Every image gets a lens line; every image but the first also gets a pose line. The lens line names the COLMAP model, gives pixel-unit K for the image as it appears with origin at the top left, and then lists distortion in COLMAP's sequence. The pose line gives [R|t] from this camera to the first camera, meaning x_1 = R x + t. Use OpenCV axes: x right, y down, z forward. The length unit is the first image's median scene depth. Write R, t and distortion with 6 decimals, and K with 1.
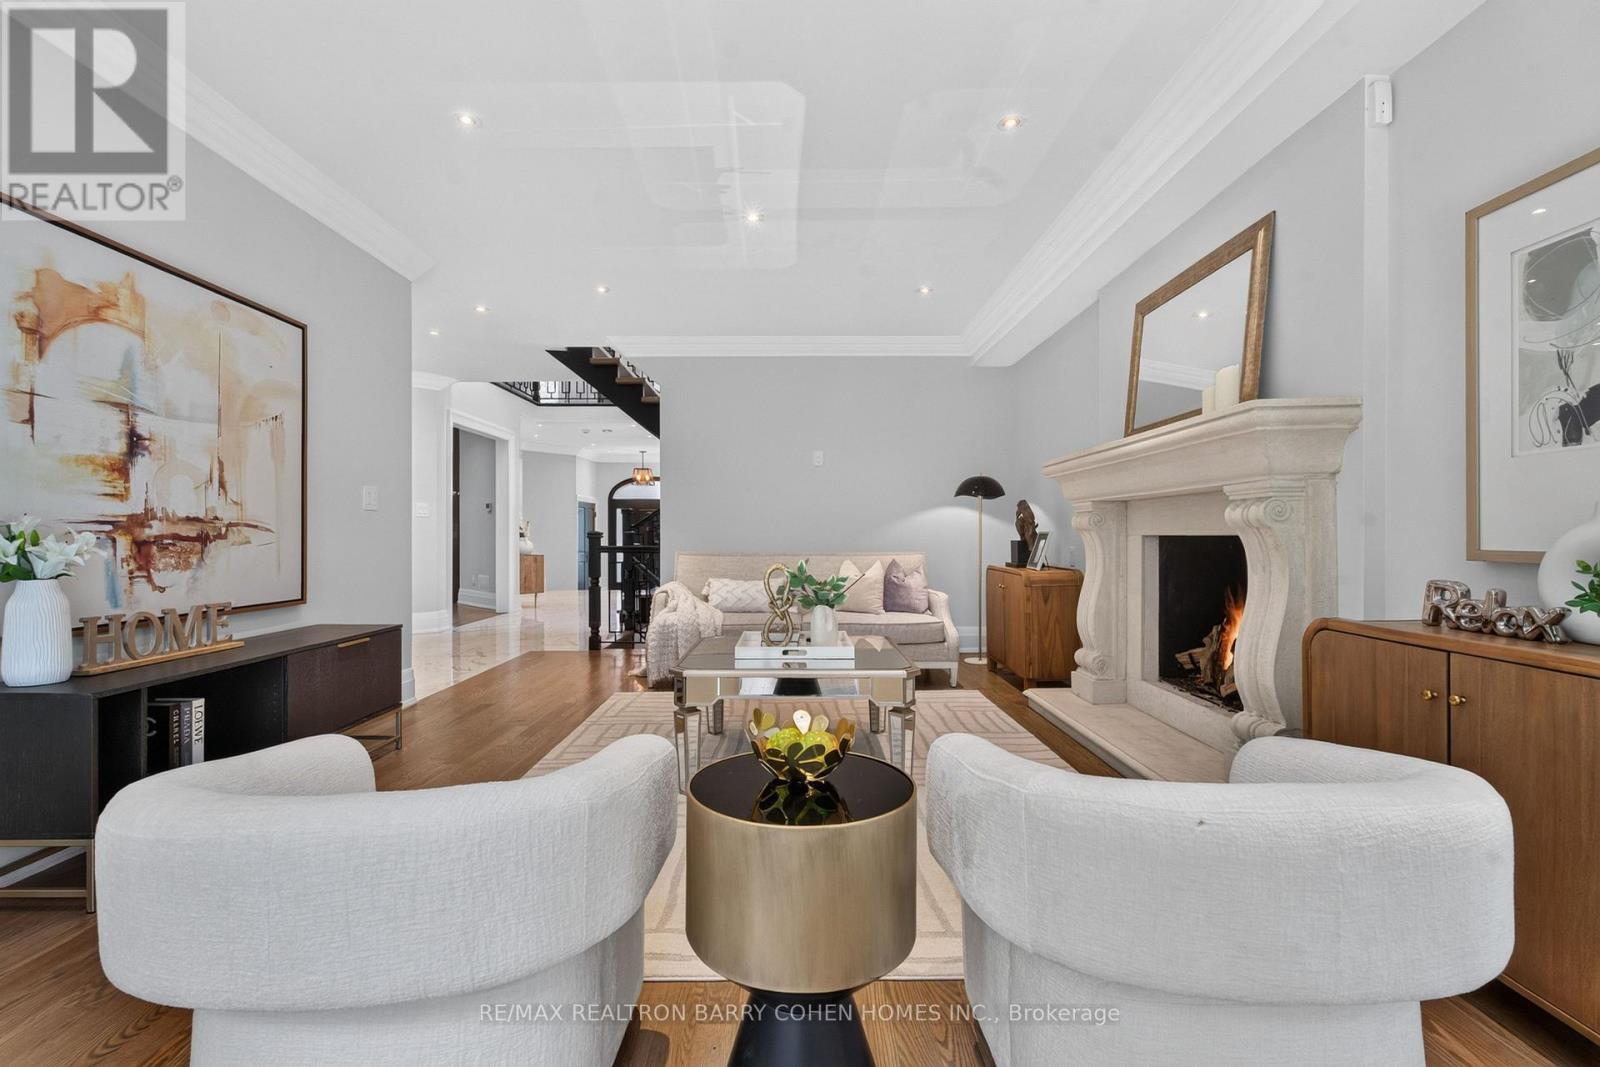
lens RADIAL K [[697.9, 0, 801.4], [0, 697.9, 536.5], [0, 0, 1]] dist [0.008052, -0.000024]
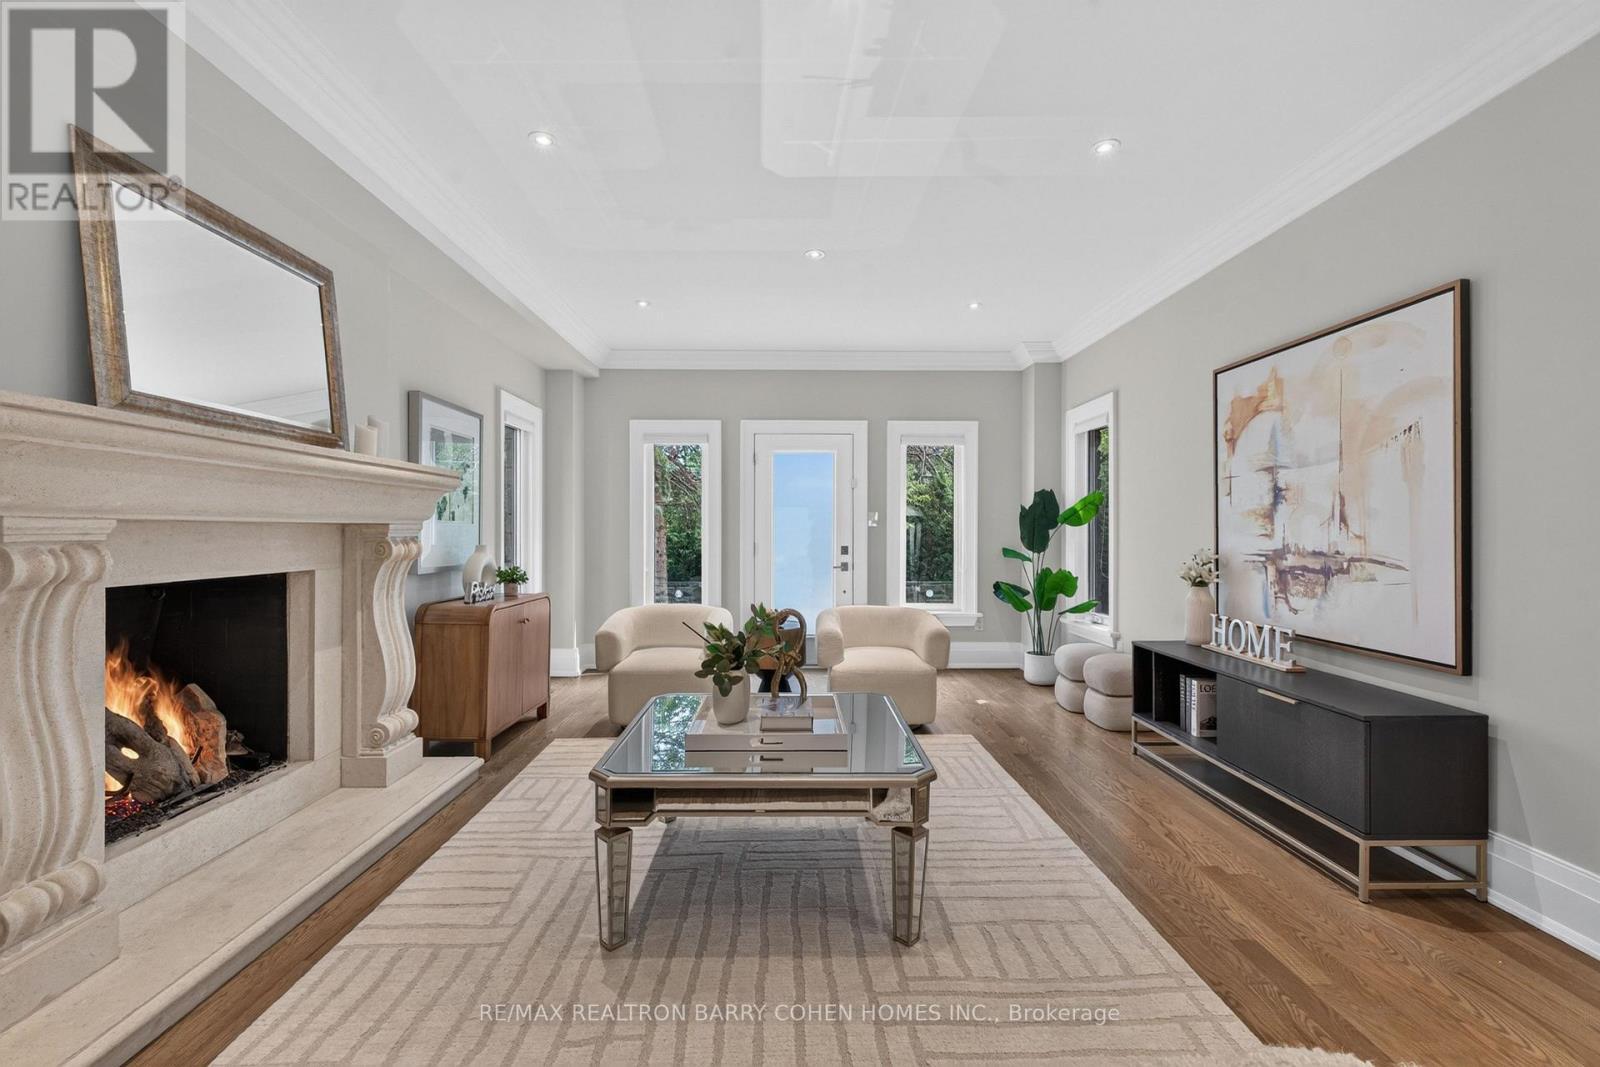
lens RADIAL K [[697.9, 0, 801.4], [0, 697.9, 536.5], [0, 0, 1]] dist [0.008052, -0.000024]
pose [[-0.999817, 0.000816, -0.019118, -0.038147], [0.000622, 0.999948, 0.010150, -0.066893], [0.019125, 0.010136, -0.999766, 2.214537]]
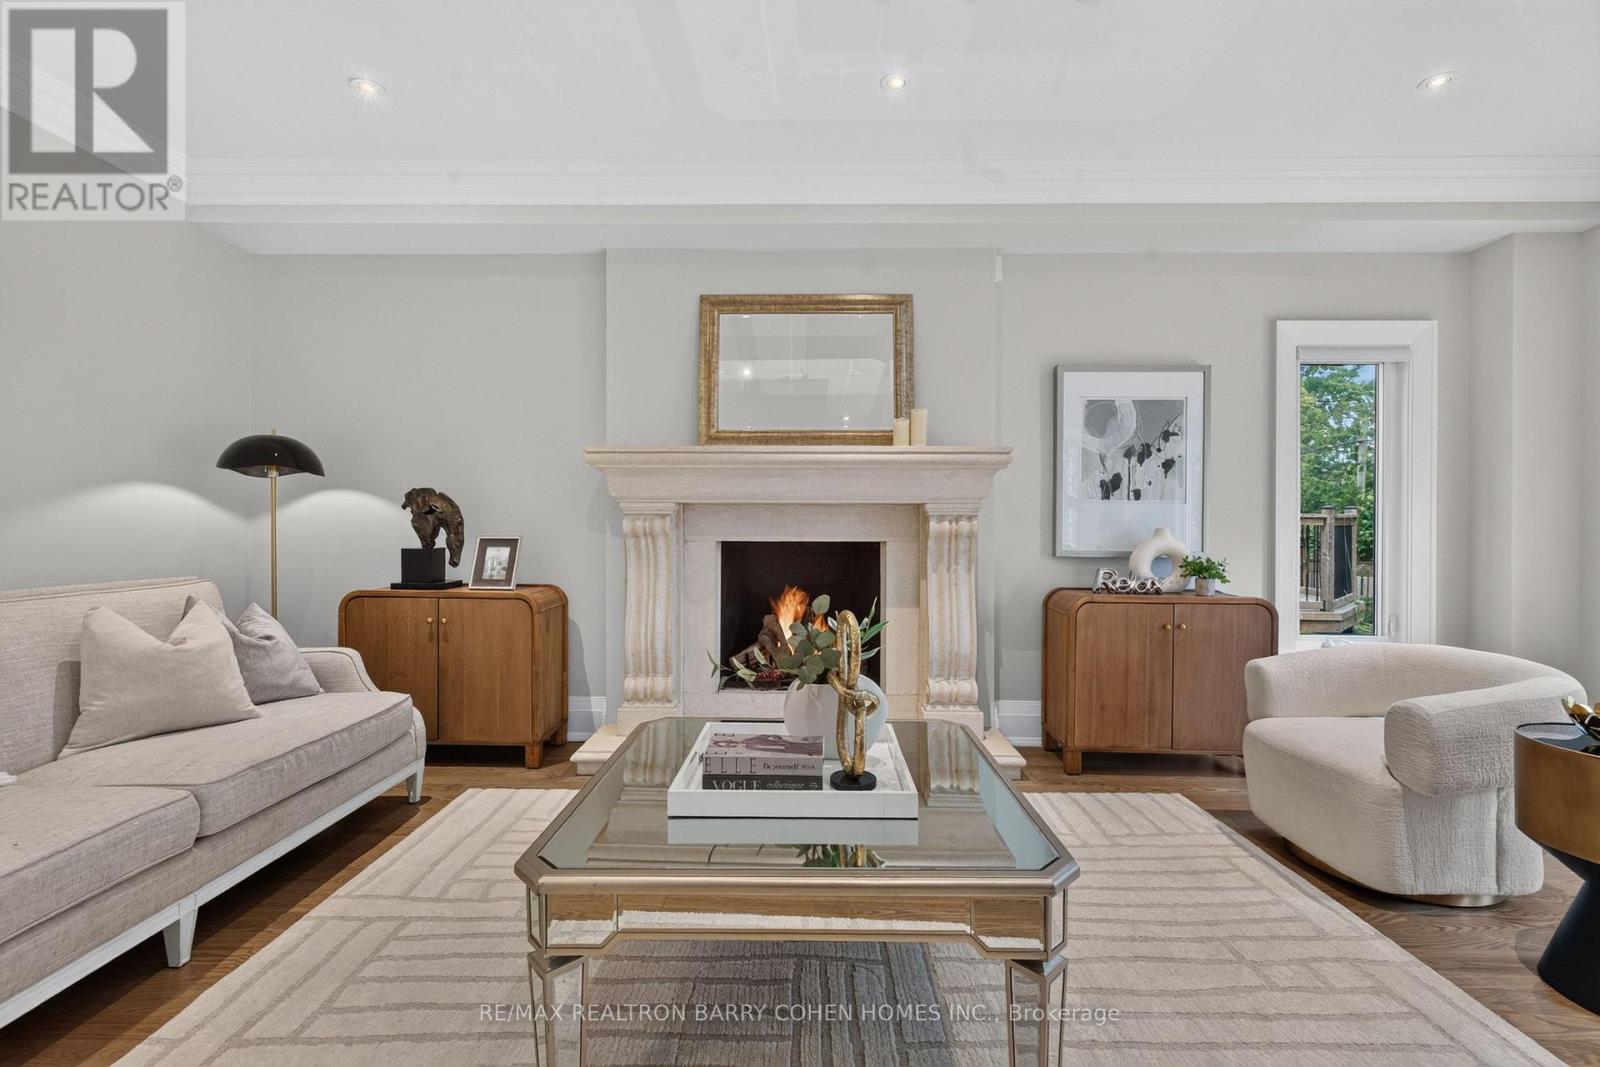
lens RADIAL K [[697.9, 0, 801.4], [0, 697.9, 536.5], [0, 0, 1]] dist [0.008052, -0.000024]
pose [[0.041357, 0.003130, 0.999140, -0.672995], [-0.003757, 0.999989, -0.002977, -0.009548], [-0.999137, -0.003631, 0.041369, 1.227647]]
